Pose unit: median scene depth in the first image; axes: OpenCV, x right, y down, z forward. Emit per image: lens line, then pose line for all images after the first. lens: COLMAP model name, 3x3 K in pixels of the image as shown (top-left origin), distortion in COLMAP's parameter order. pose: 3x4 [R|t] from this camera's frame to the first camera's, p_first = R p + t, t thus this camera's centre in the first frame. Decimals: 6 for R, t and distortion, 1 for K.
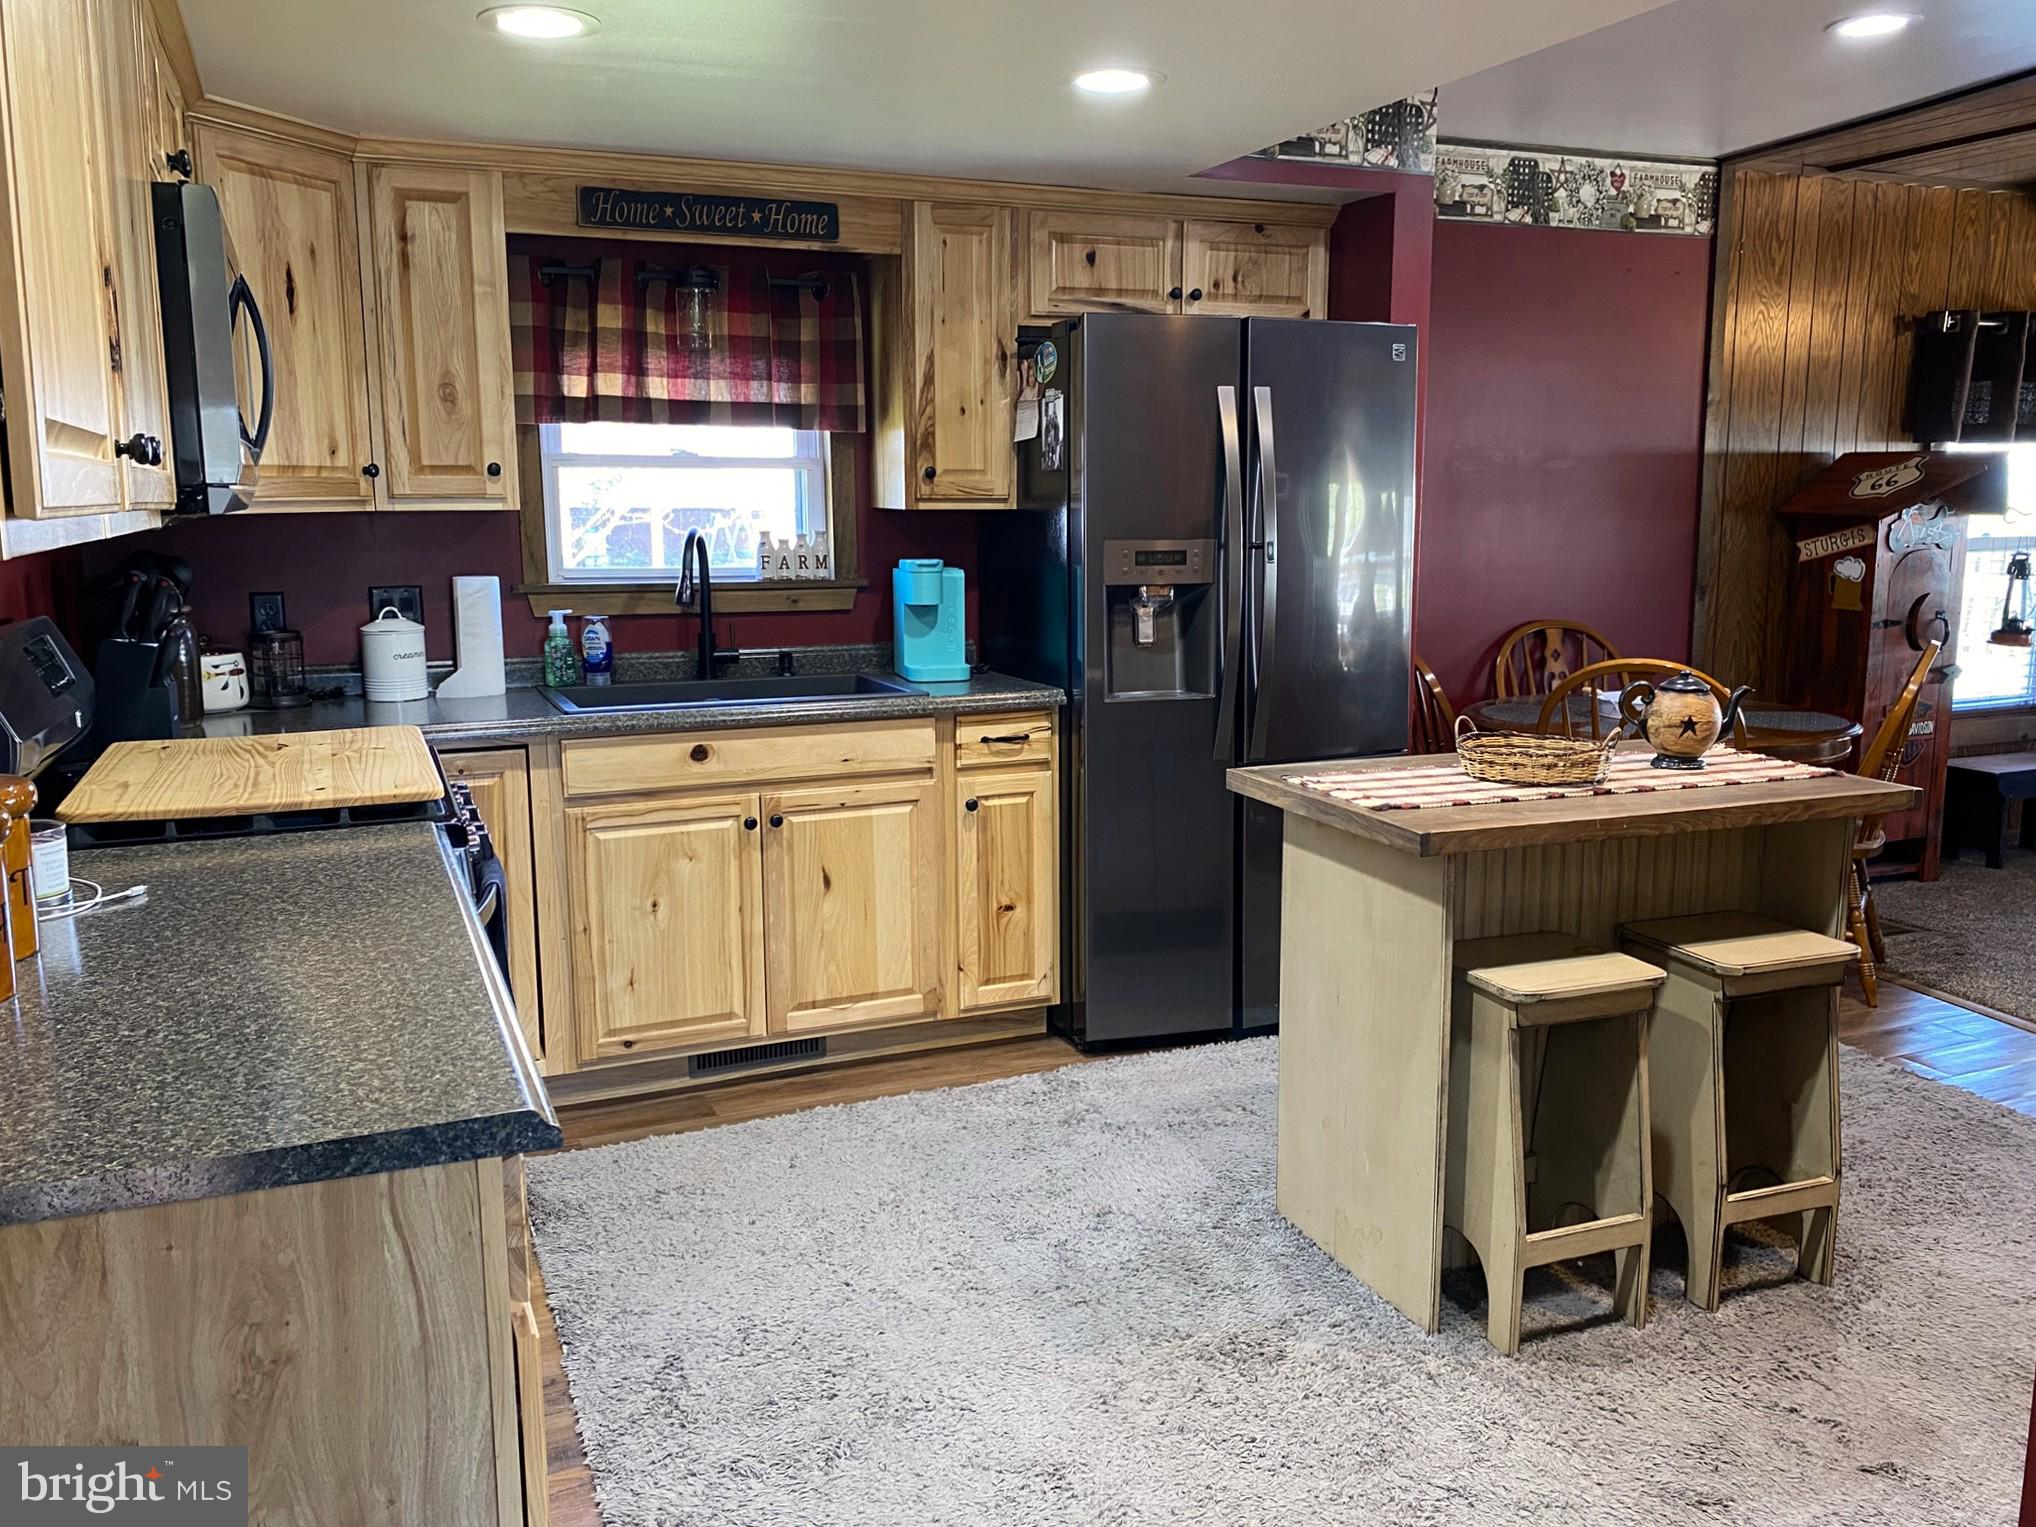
lens RADIAL K [[1623.4, 0, 1018.0], [0, 1623.4, 763.5], [0, 0, 1]] dist [0.009910, 0.004635]
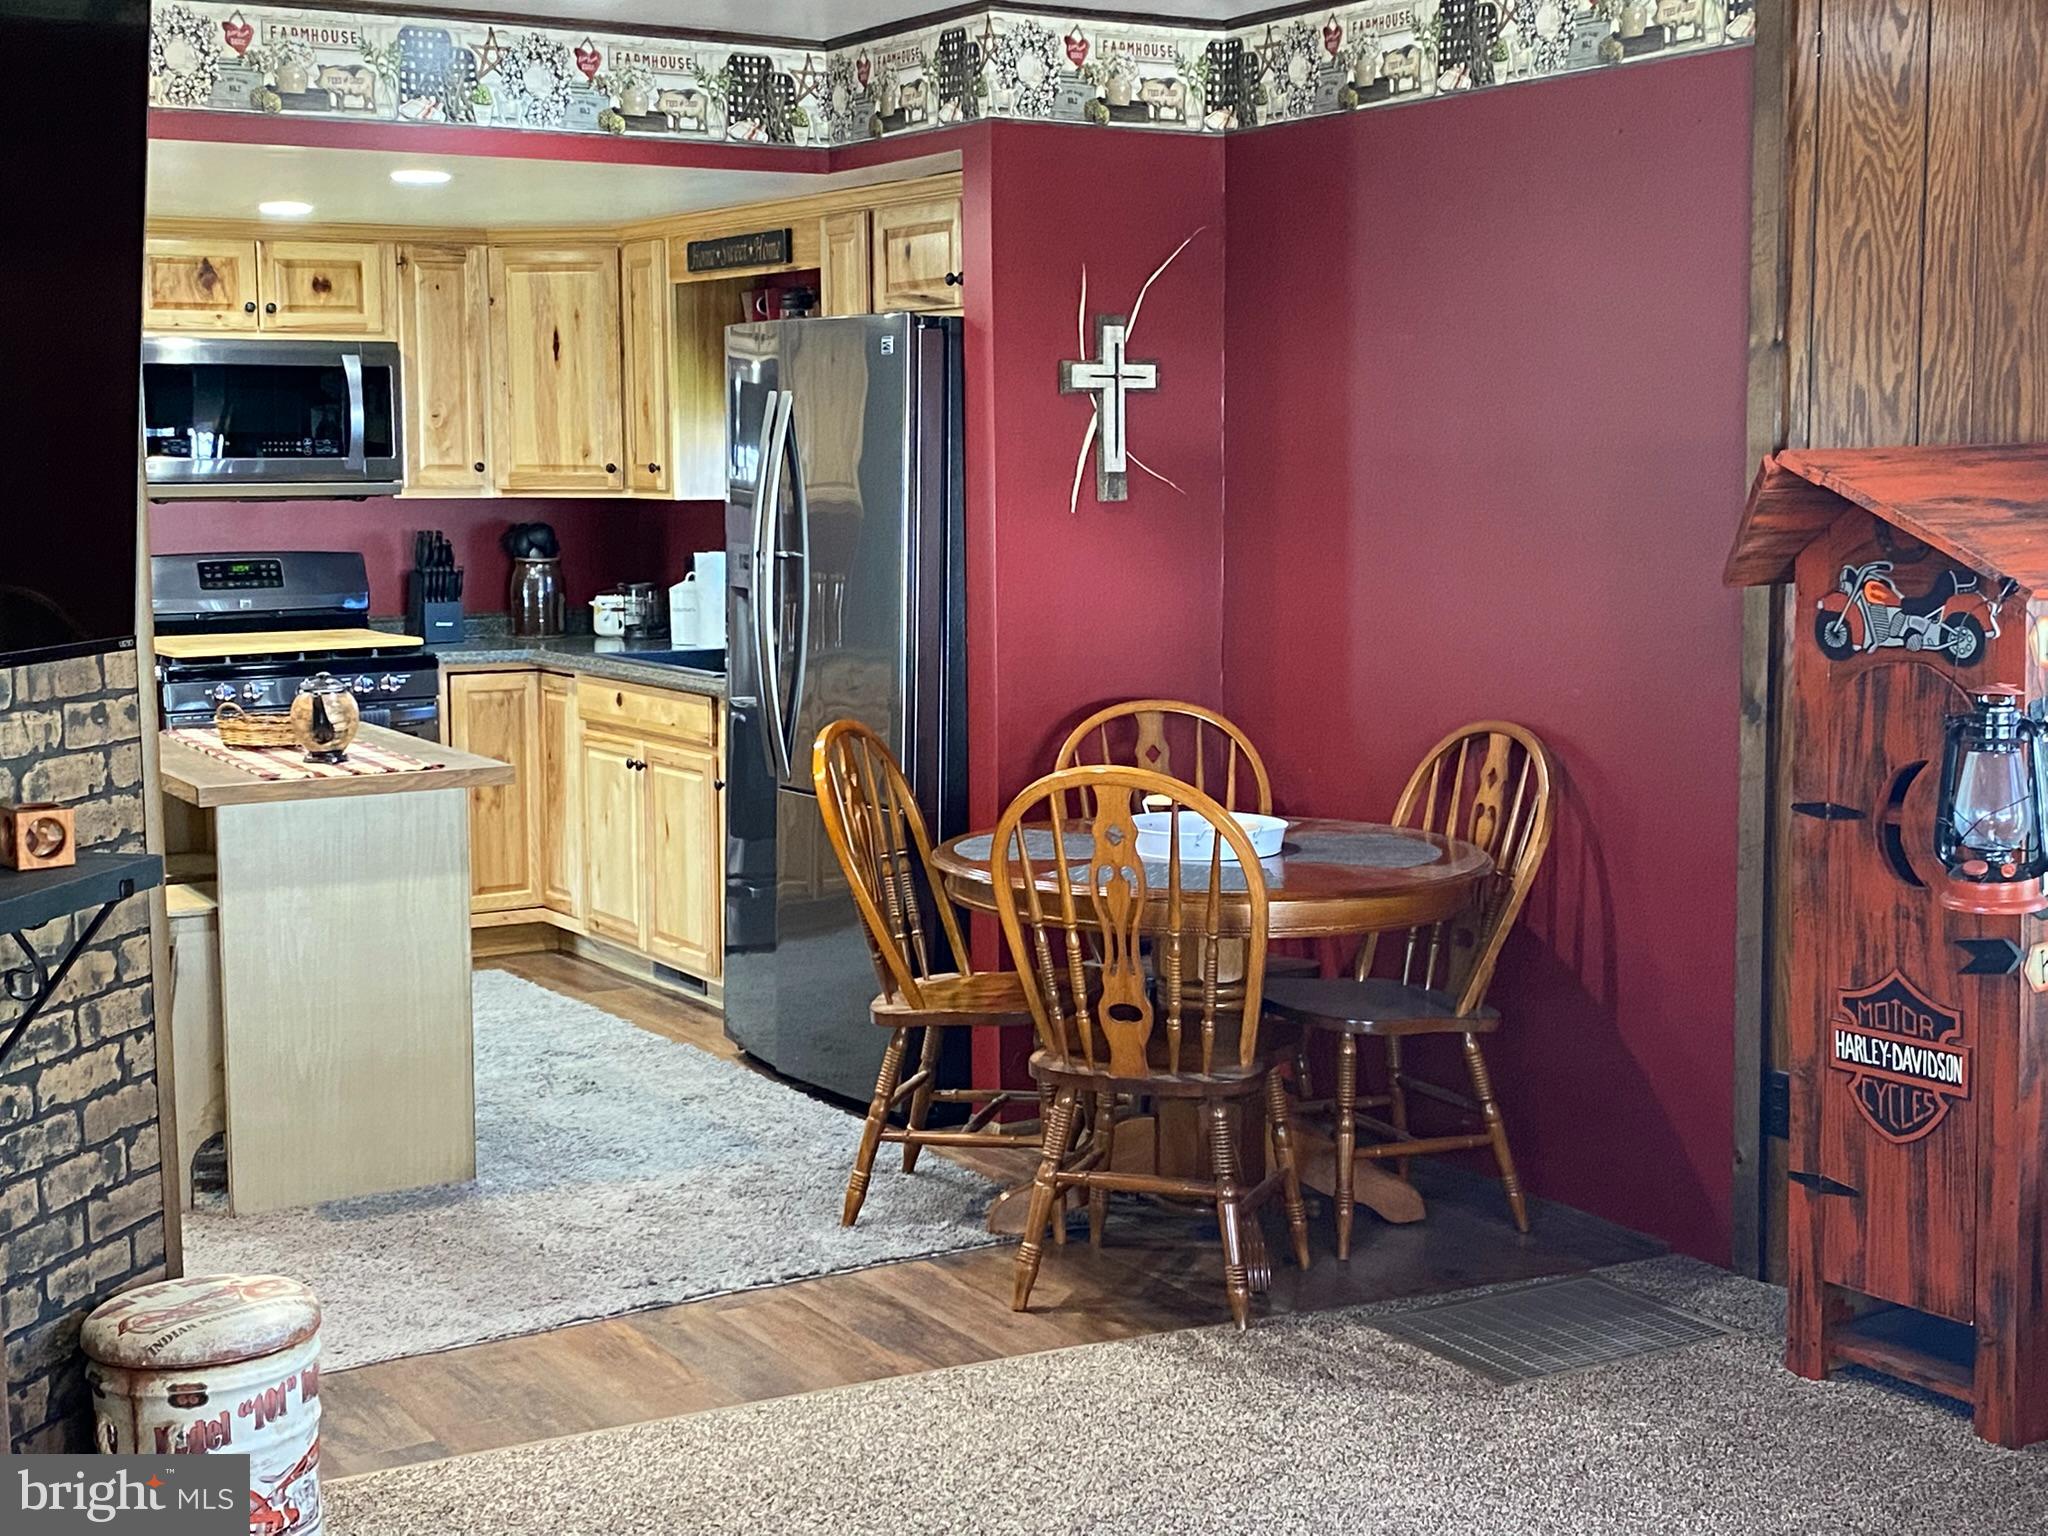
lens RADIAL K [[2752.0, 0, 1038.6], [0, 2752.0, 761.4], [0, 0, 1]] dist [0.238193, -0.696627]
pose [[0.162989, 0.118381, -0.979500, 1.493436], [-0.161197, 0.982631, 0.091936, -0.159585], [0.973371, 0.142908, 0.179241, 0.734969]]
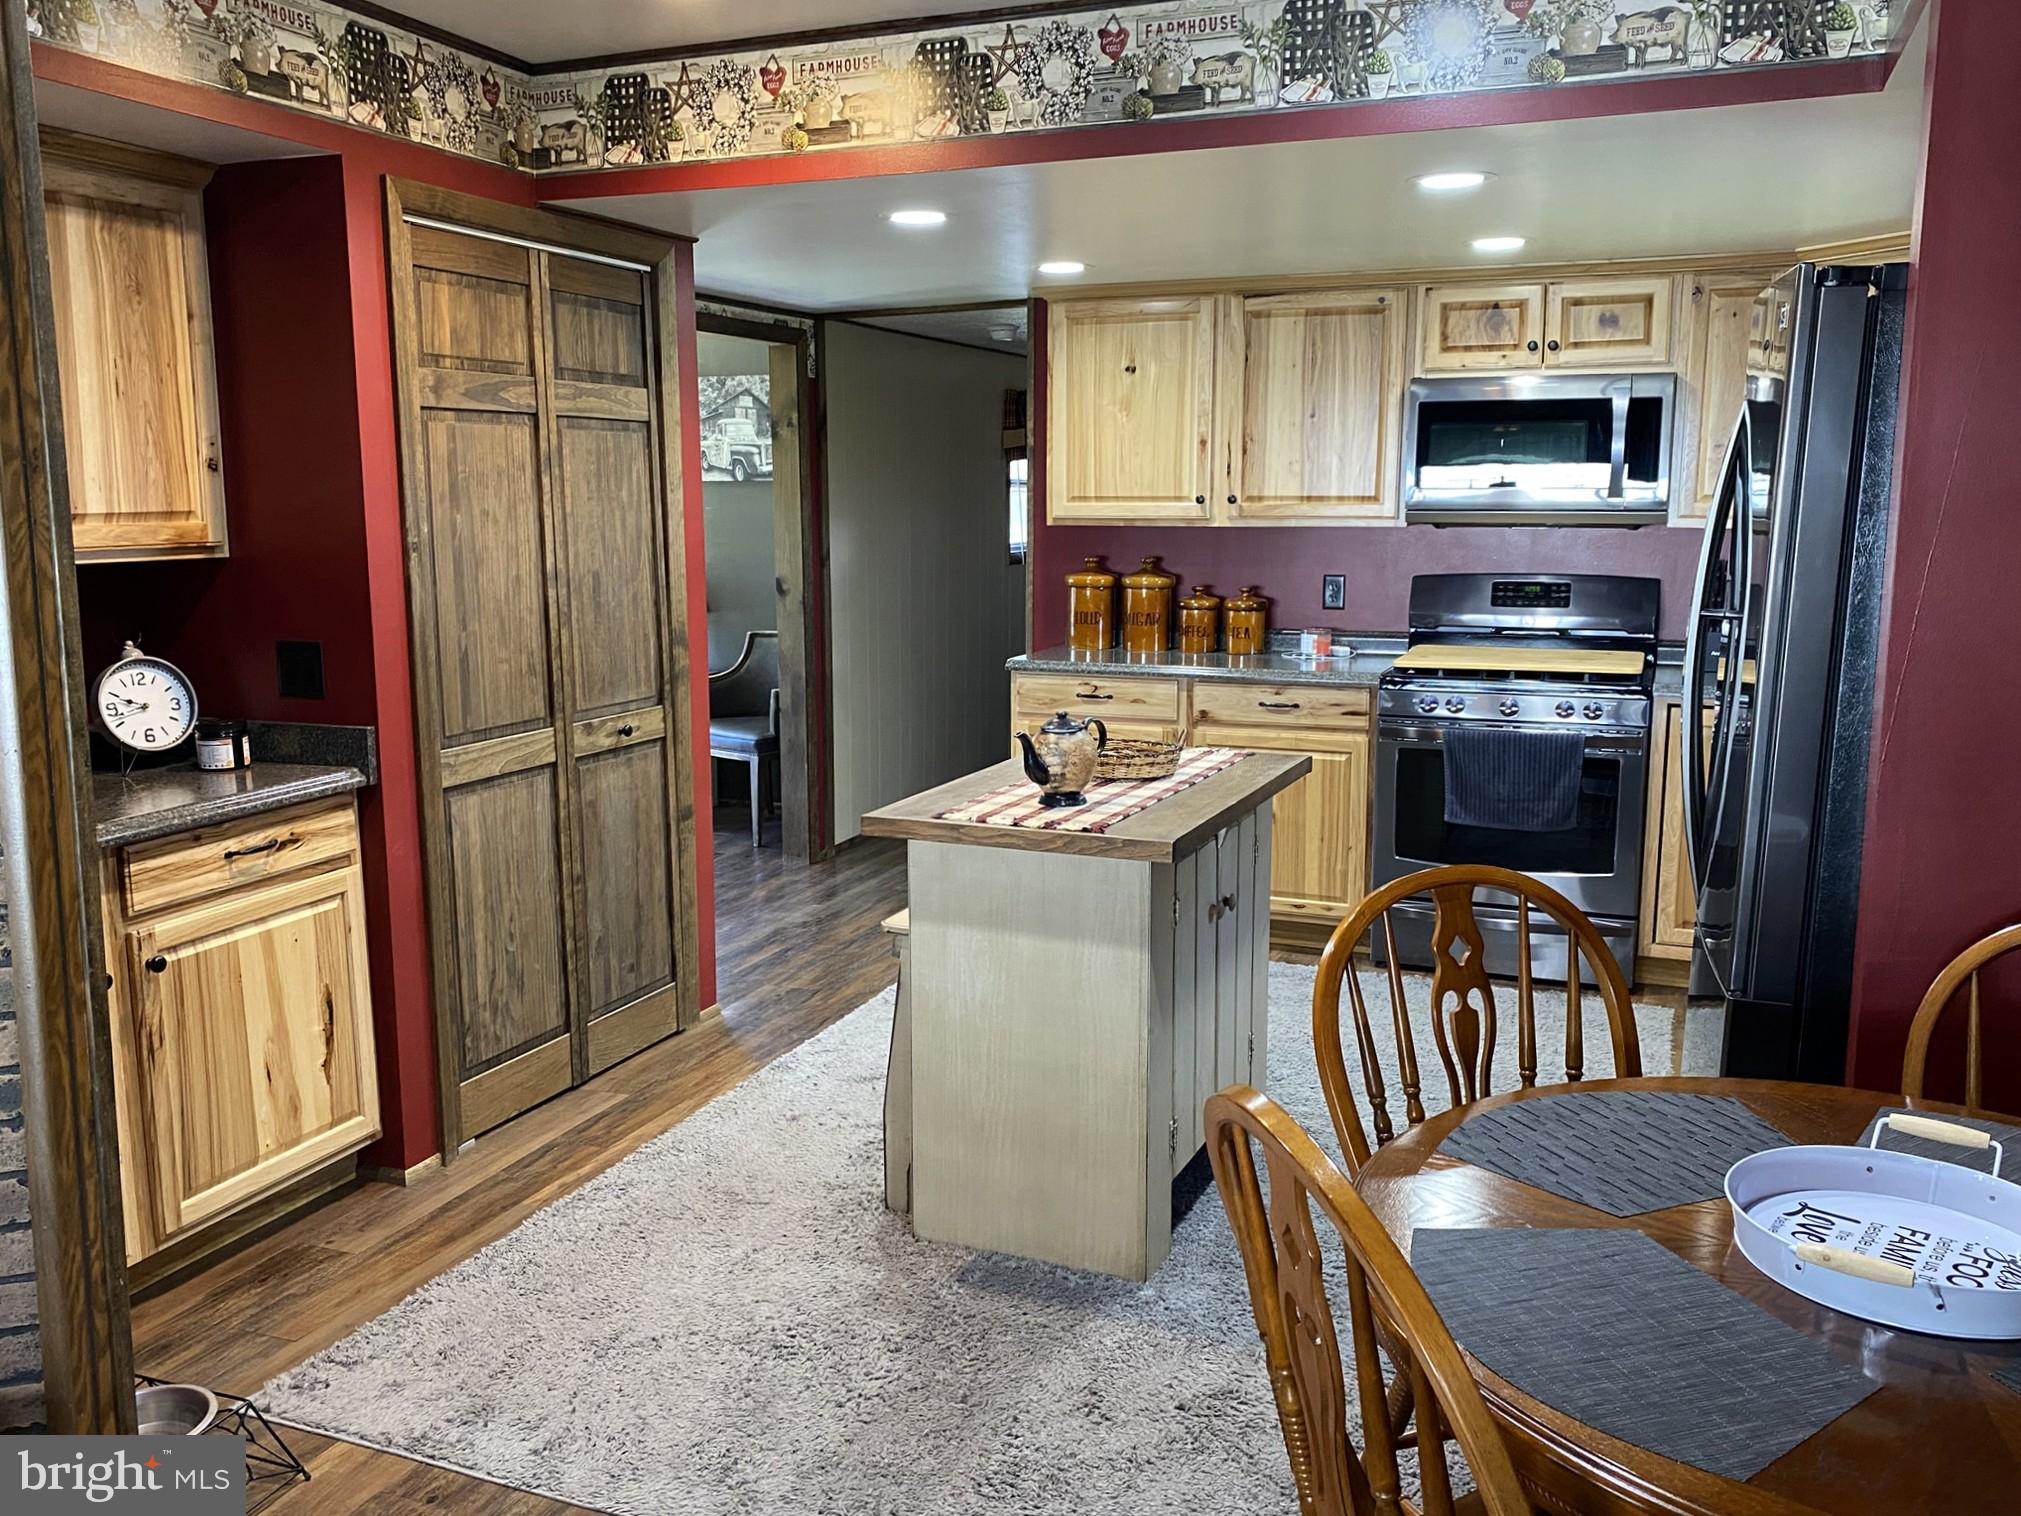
lens RADIAL K [[1654.2, 0, 998.1], [0, 1654.2, 751.7], [0, 0, 1]] dist [0.210702, -0.560645]
pose [[-0.706060, 0.116906, -0.698436, 0.763289], [-0.116413, 0.953700, 0.277317, -0.208331], [0.698518, 0.277109, -0.659760, 1.083115]]
